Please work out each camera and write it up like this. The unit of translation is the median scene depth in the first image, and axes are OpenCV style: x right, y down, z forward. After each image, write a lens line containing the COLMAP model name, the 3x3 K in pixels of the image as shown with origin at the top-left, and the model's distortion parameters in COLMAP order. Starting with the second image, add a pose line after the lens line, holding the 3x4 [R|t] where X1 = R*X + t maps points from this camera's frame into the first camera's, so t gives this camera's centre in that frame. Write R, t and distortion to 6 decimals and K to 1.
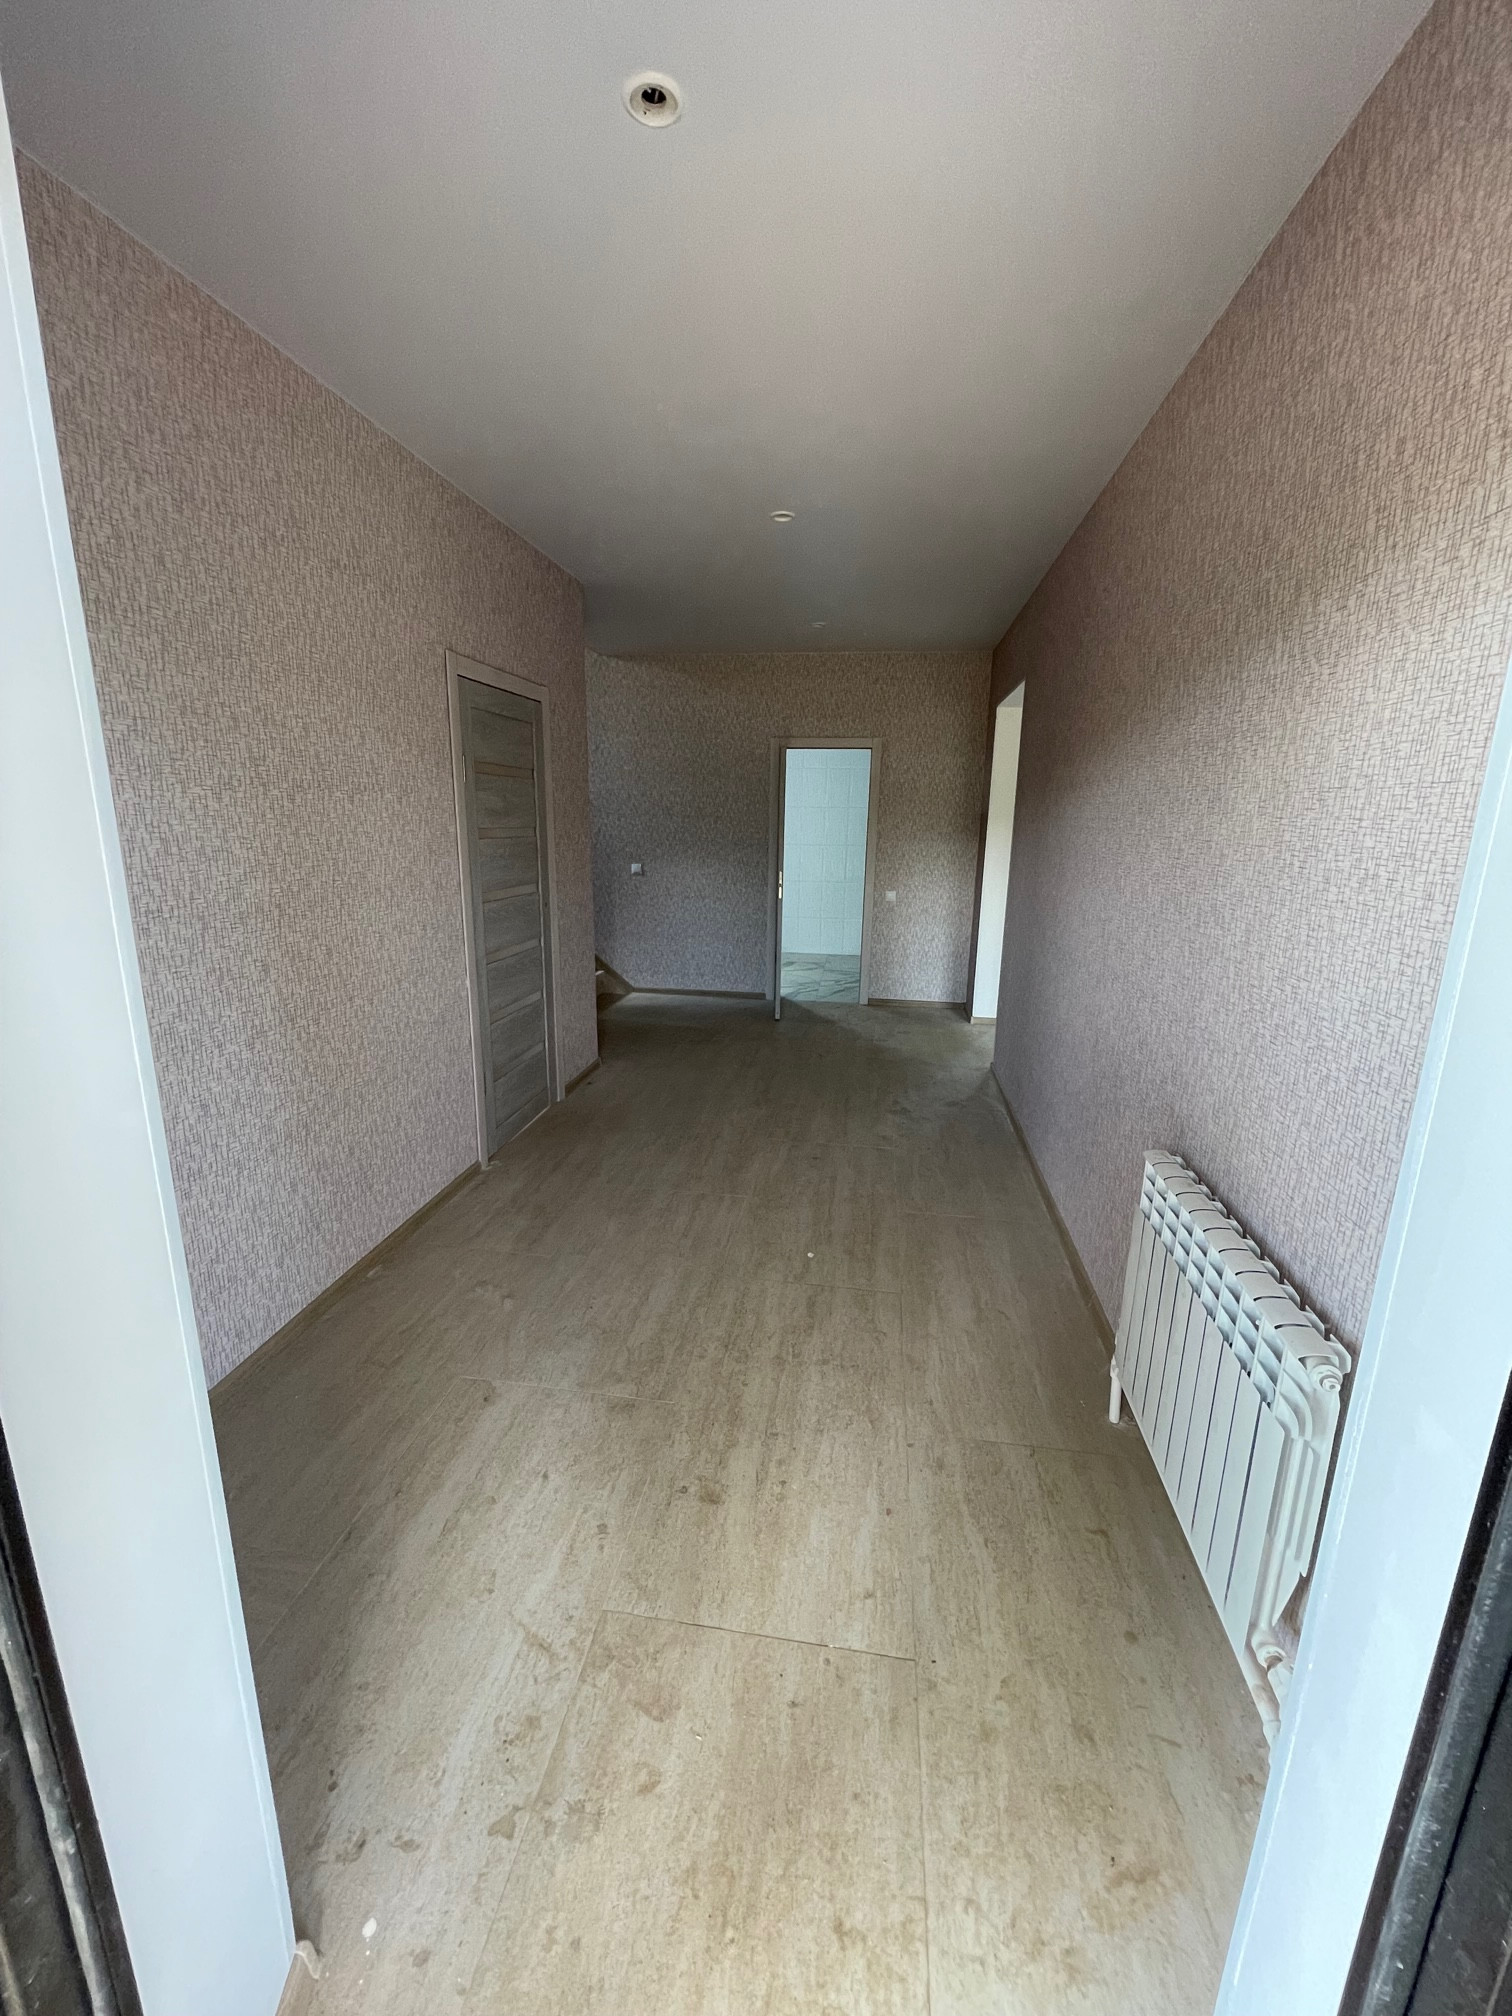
lens RADIAL K [[817.1, 0, 755.7], [0, 817.1, 1008.6], [0, 0, 1]] dist [-0.005891, 0.002393]
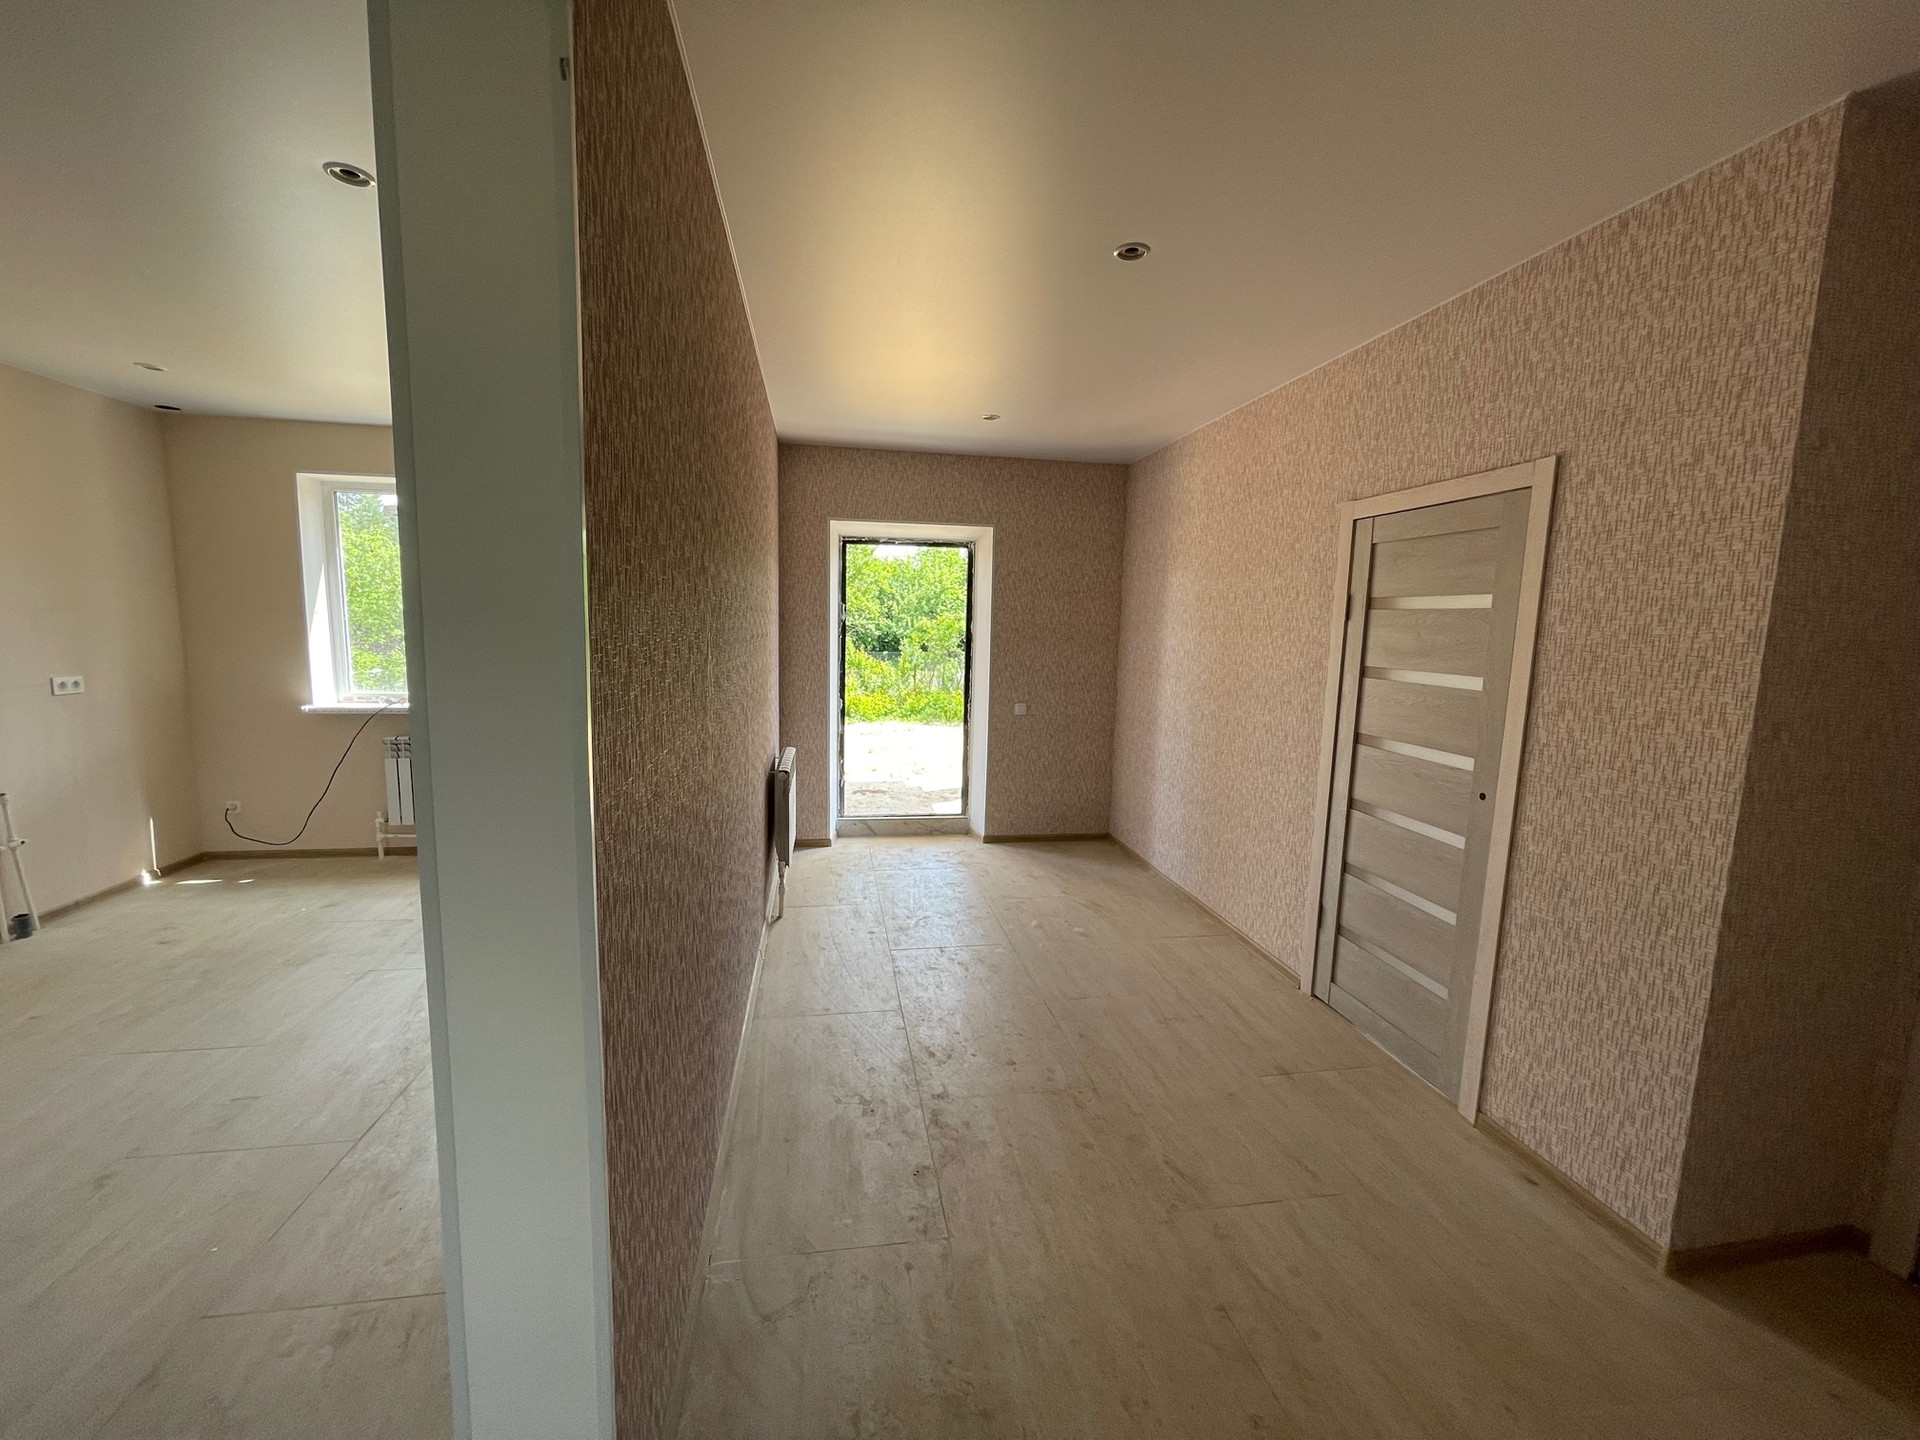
lens RADIAL K [[778.2, 0, 955.2], [0, 778.2, 717.0], [0, 0, 1]] dist [-0.005891, 0.002393]
pose [[-0.950864, 0.004344, -0.309579, 0.449681], [-0.104055, 0.937255, 0.332754, -0.476907], [0.291600, 0.348617, -0.890750, 1.928466]]
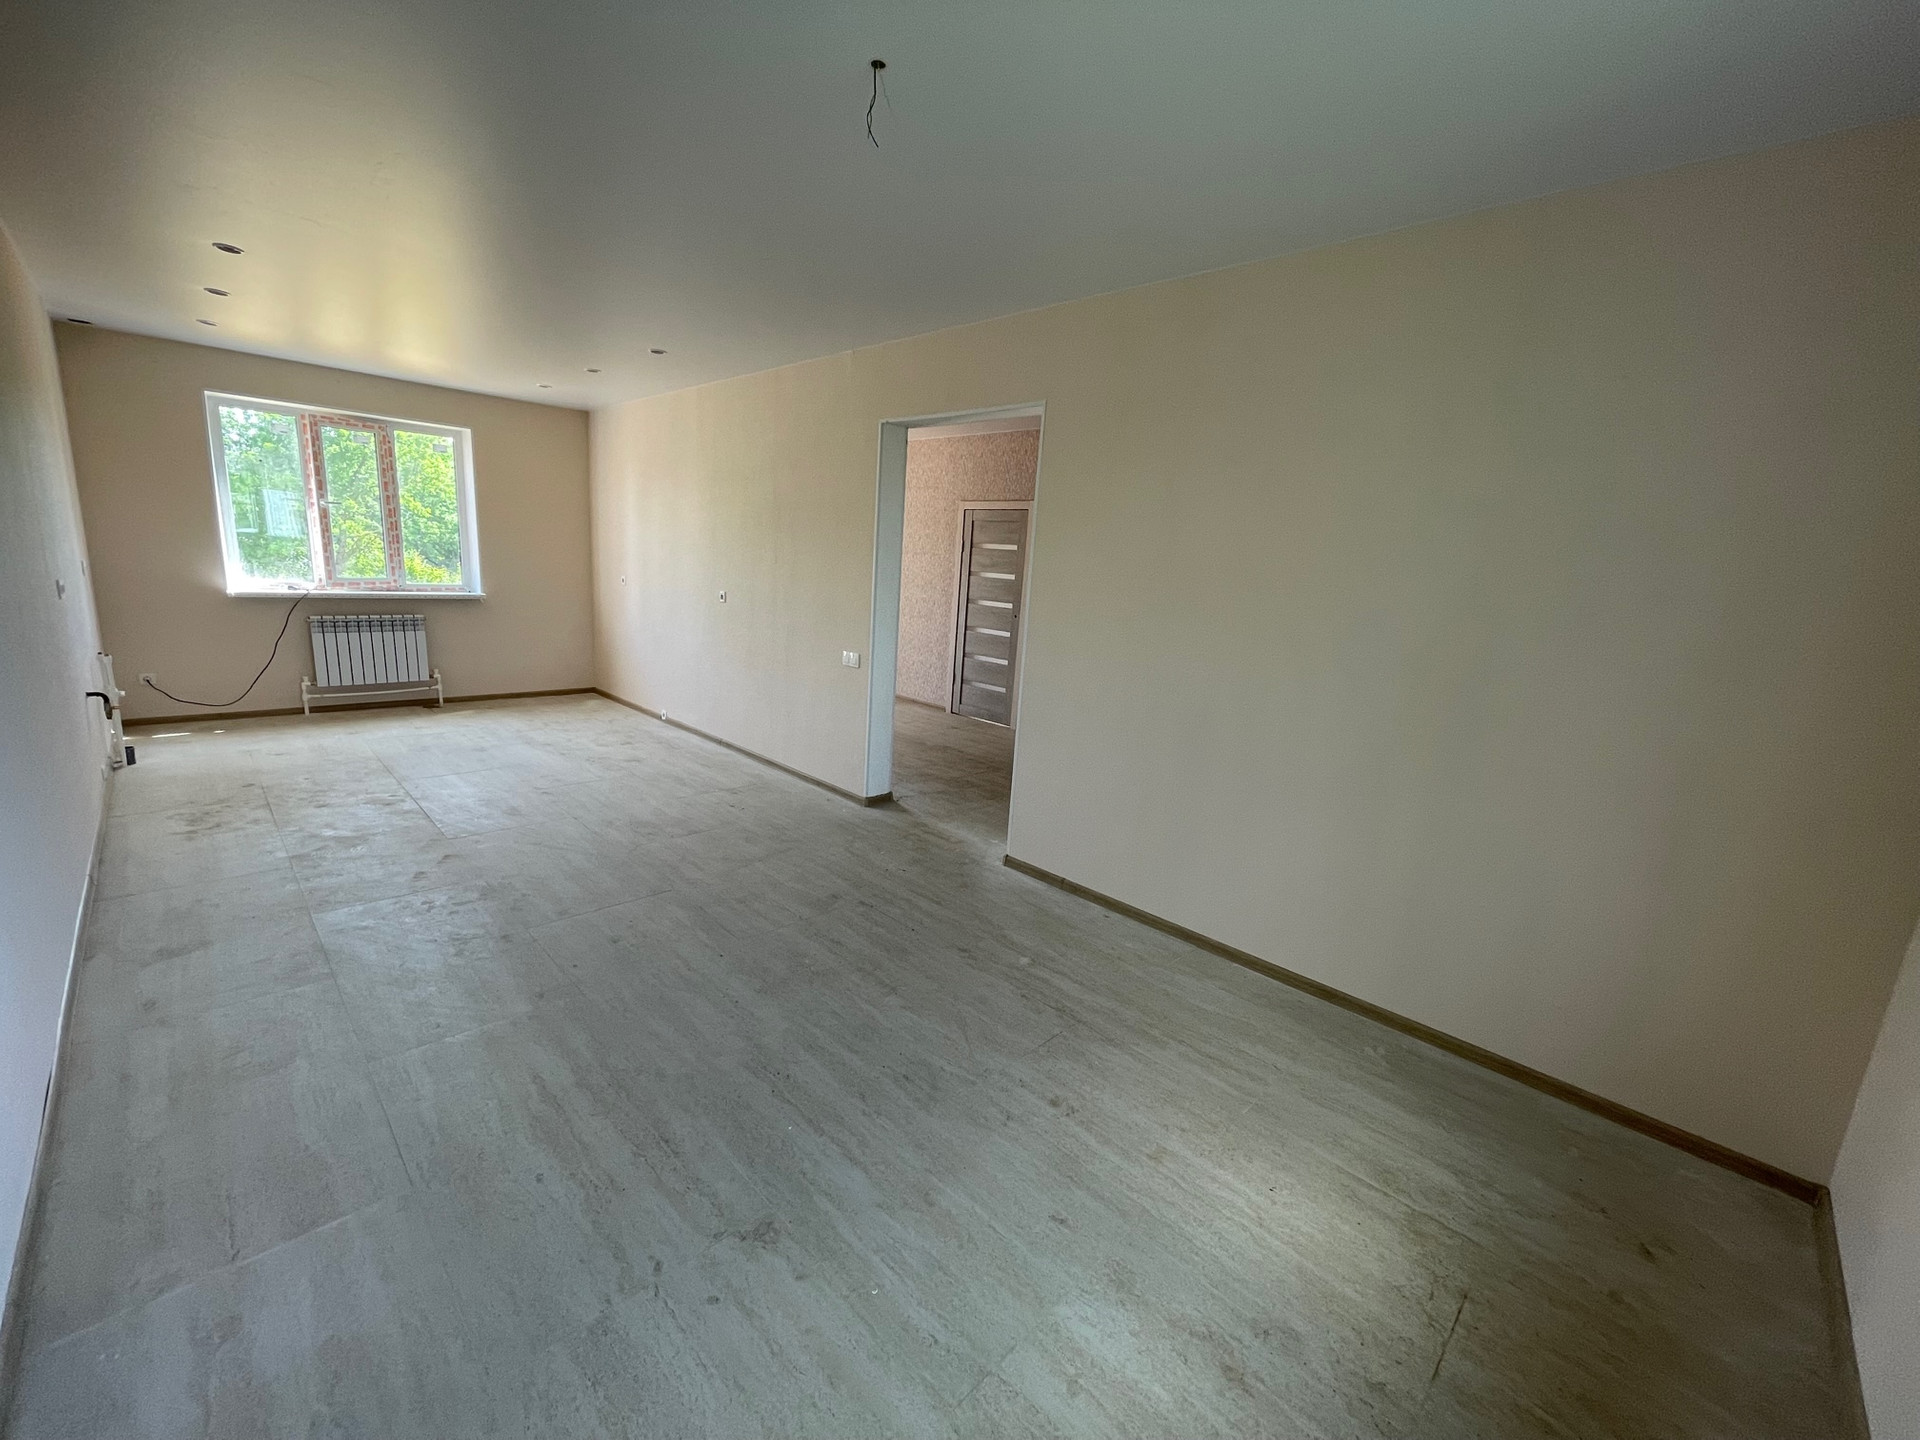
lens RADIAL K [[778.2, 0, 952.9], [0, 778.2, 715.1], [0, 0, 1]] dist [-0.005891, 0.002393]
pose [[-0.594130, 0.109933, -0.796822, 1.722142], [-0.253367, 0.914613, 0.315101, -0.608636], [0.763423, 0.389099, -0.515545, 2.592988]]
